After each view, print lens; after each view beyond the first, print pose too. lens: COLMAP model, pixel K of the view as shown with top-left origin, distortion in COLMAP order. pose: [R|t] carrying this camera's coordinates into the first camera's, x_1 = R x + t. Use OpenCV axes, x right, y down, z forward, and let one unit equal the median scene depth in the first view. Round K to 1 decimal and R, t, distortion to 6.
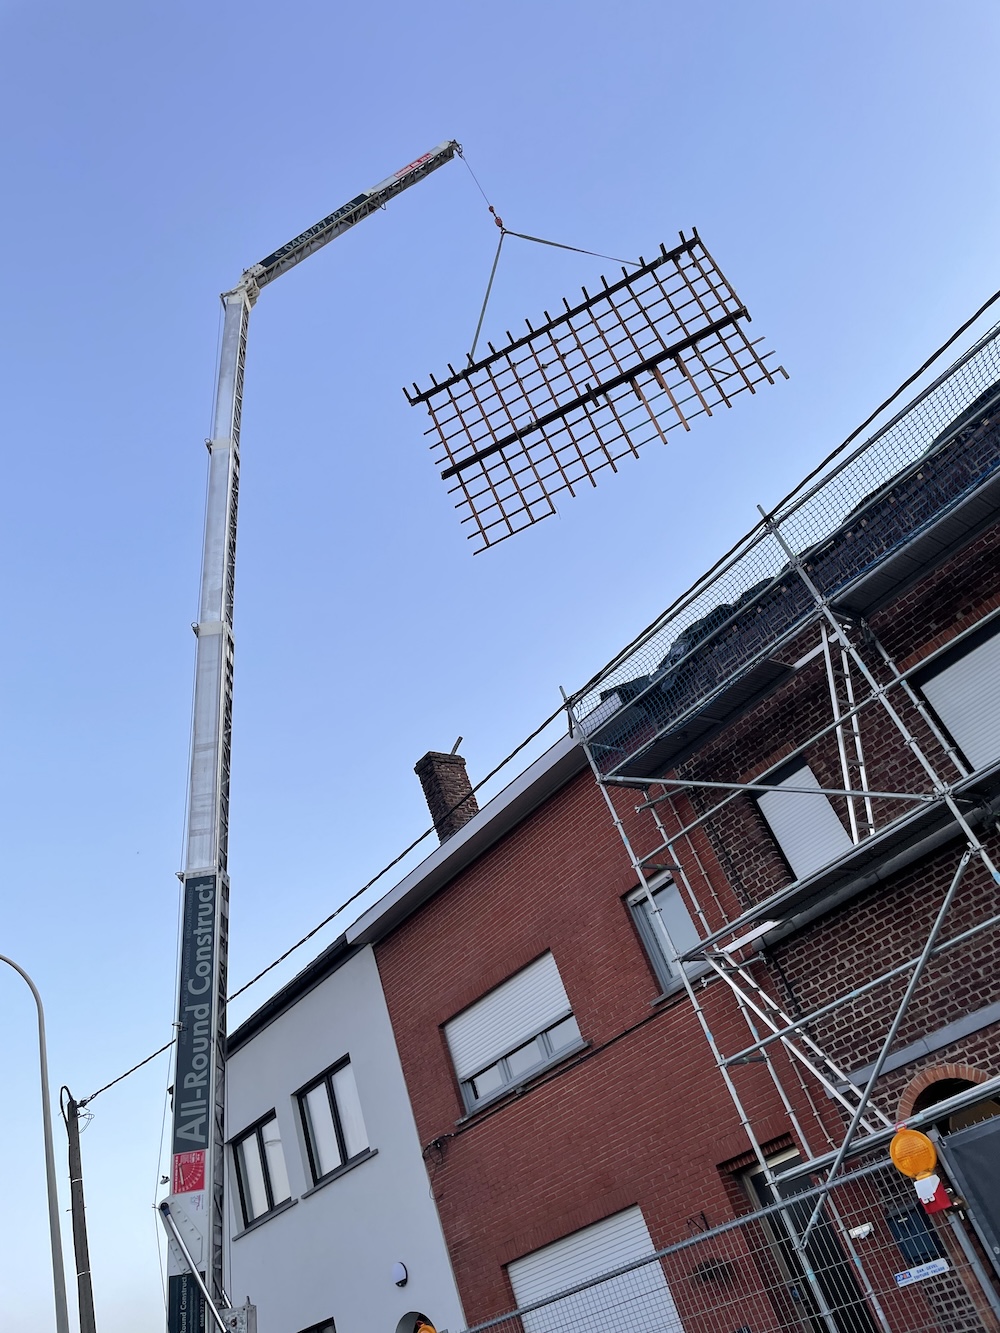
lens RADIAL K [[1015.6, 0, 495.5], [0, 1015.6, 625.8], [0, 0, 1]] dist [0.114907, -0.147905]
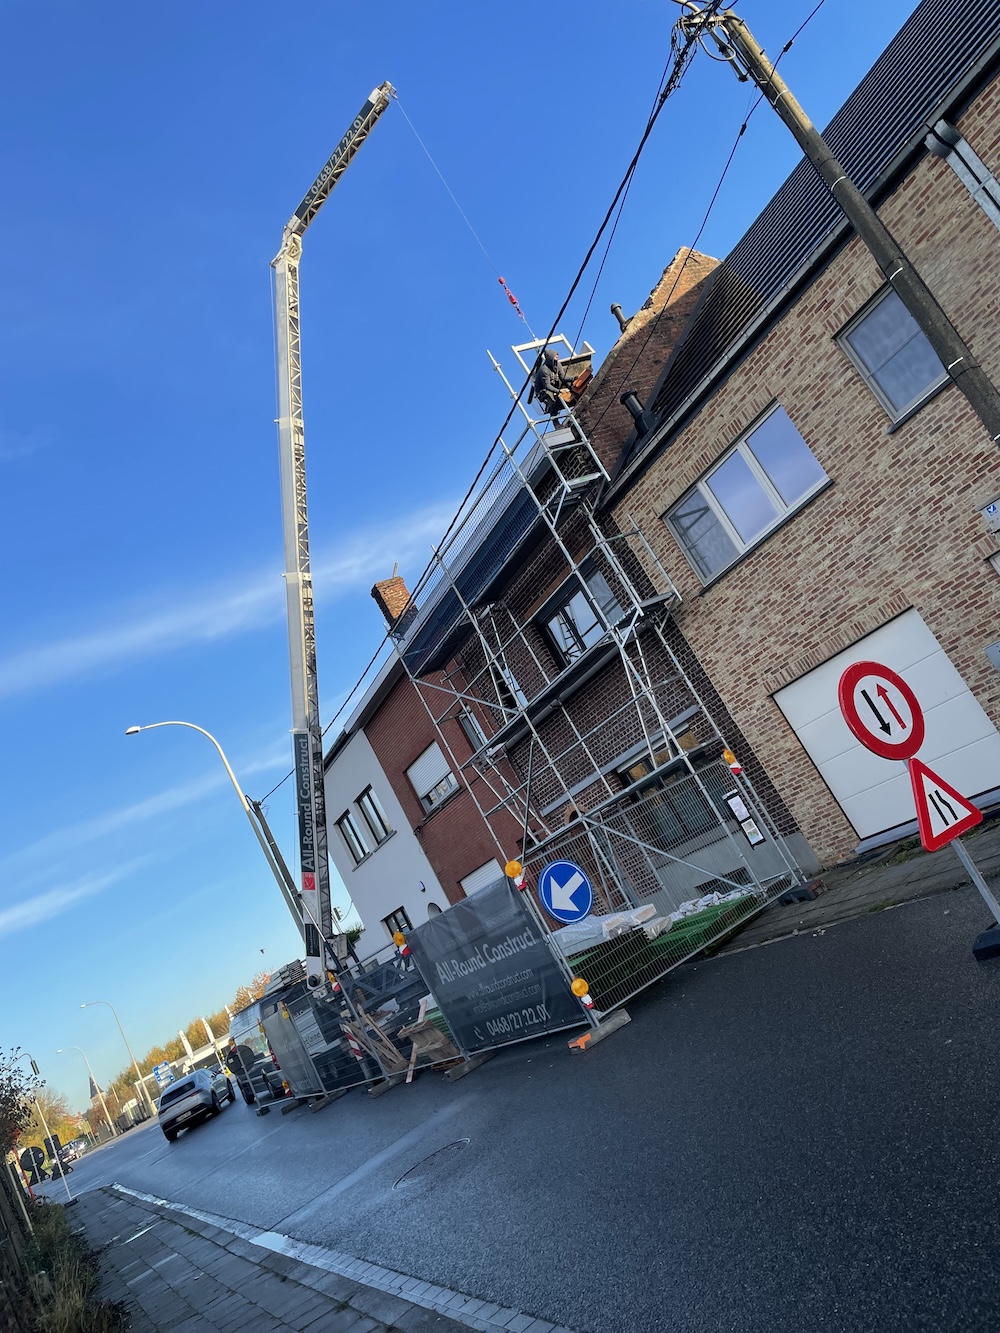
lens RADIAL K [[1015.6, 0, 495.5], [0, 1015.6, 625.8], [0, 0, 1]] dist [0.114907, -0.147905]
pose [[0.956114, -0.231048, -0.180174, 0.433282], [0.285975, 0.869706, 0.402280, -0.449172], [0.063753, -0.436151, 0.897612, -0.411760]]
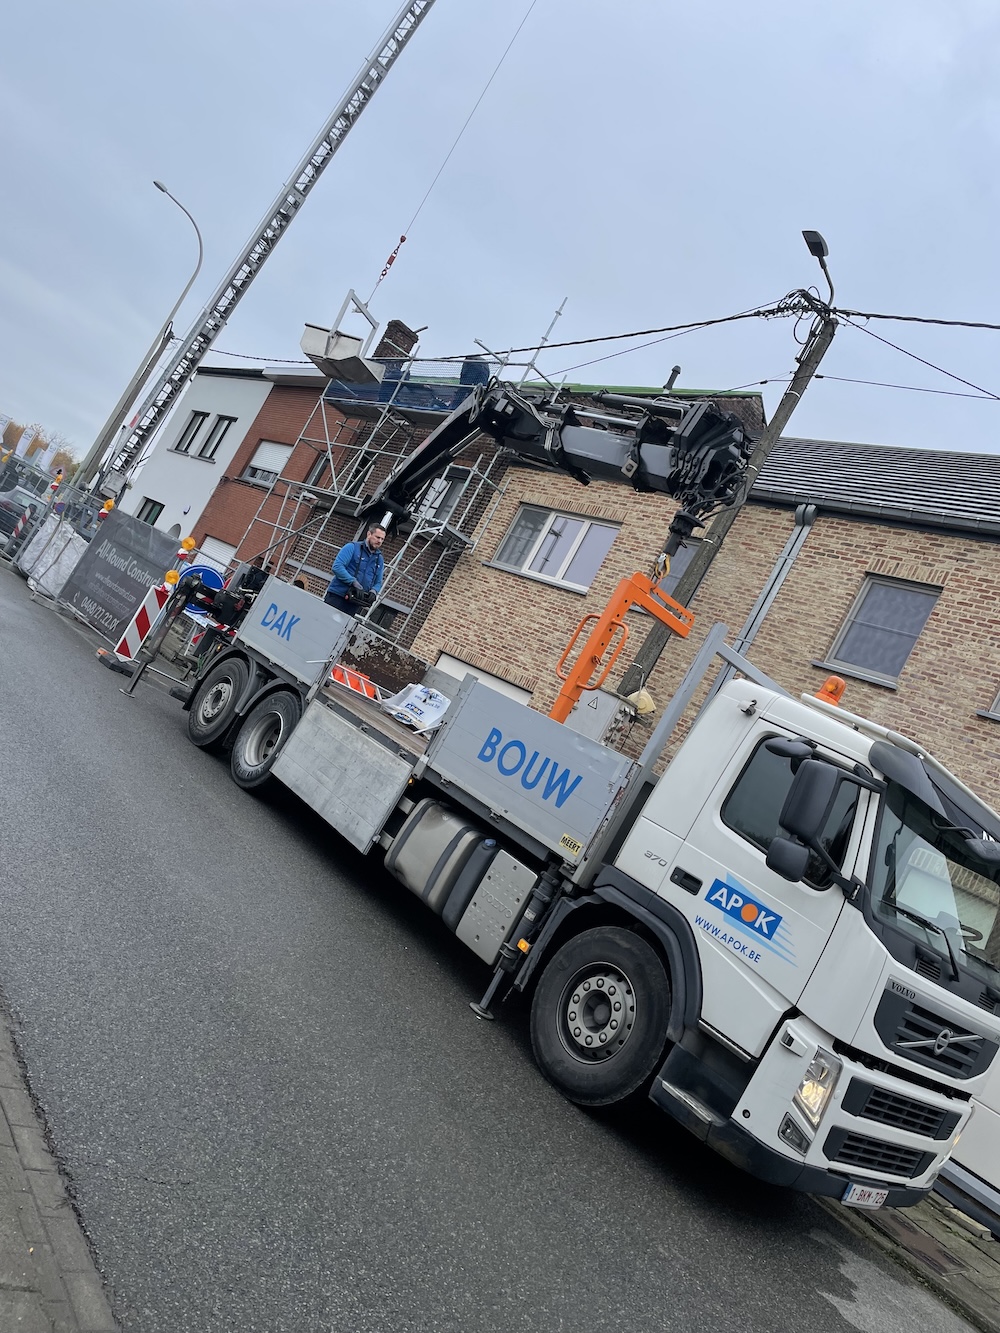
lens RADIAL K [[1015.6, 0, 495.5], [0, 1015.6, 625.8], [0, 0, 1]] dist [0.114907, -0.147905]
pose [[0.705725, 0.706206, -0.056780, 0.564280], [-0.586234, 0.627076, 0.512939, -0.583835], [0.397846, -0.328707, 0.856545, -0.535147]]
